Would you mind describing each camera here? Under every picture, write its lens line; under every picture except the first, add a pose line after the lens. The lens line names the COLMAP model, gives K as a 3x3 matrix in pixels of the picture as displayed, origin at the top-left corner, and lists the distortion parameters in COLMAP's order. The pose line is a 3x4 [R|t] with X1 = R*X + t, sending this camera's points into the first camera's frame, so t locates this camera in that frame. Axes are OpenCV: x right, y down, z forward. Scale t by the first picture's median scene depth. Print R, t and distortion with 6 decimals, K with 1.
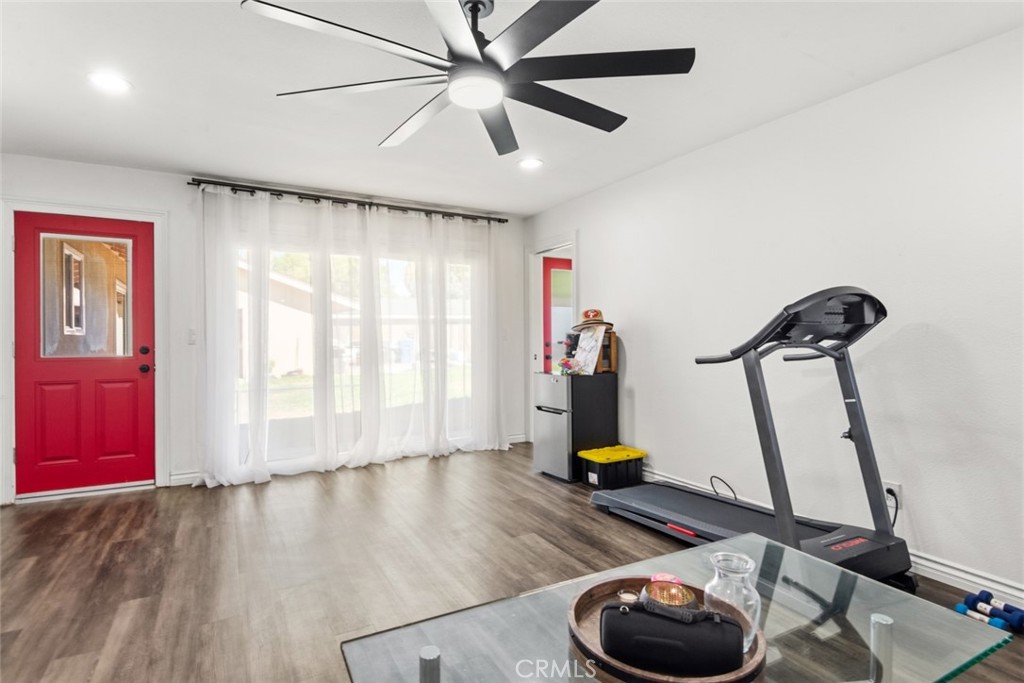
lens RADIAL K [[502.8, 0, 510.8], [0, 502.8, 340.7], [0, 0, 1]] dist [0.022617, -0.017329]
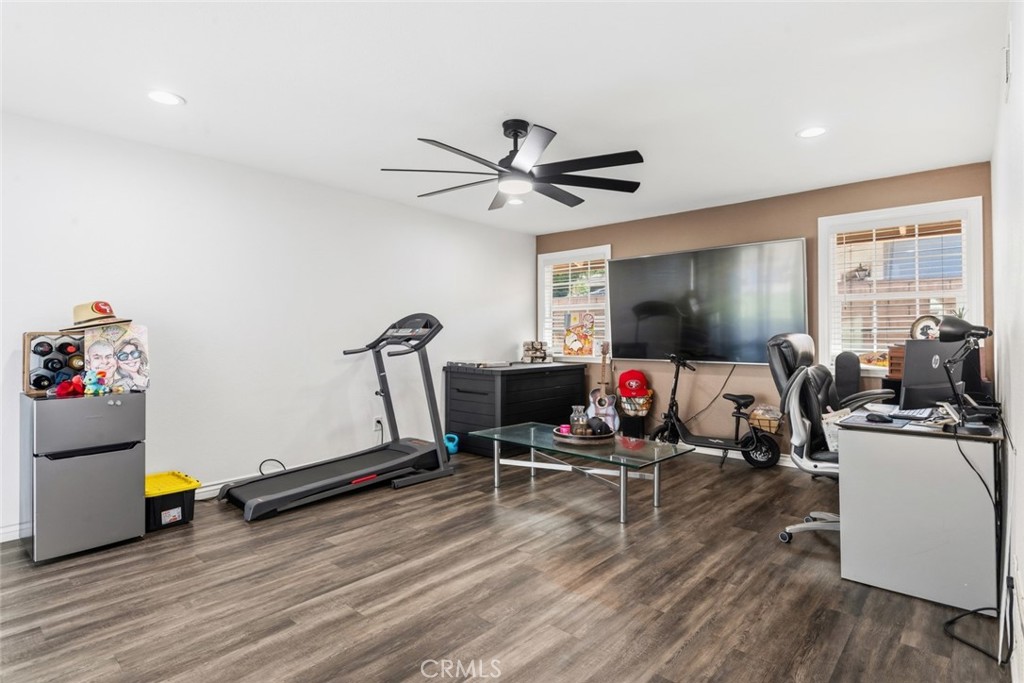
lens RADIAL K [[502.8, 0, 510.8], [0, 502.8, 340.7], [0, 0, 1]] dist [0.022617, -0.017329]
pose [[-0.310470, -0.006842, 0.950559, -1.102400], [0.006736, 0.999933, 0.009398, -0.013766], [-0.950559, 0.009321, -0.310403, 1.053792]]
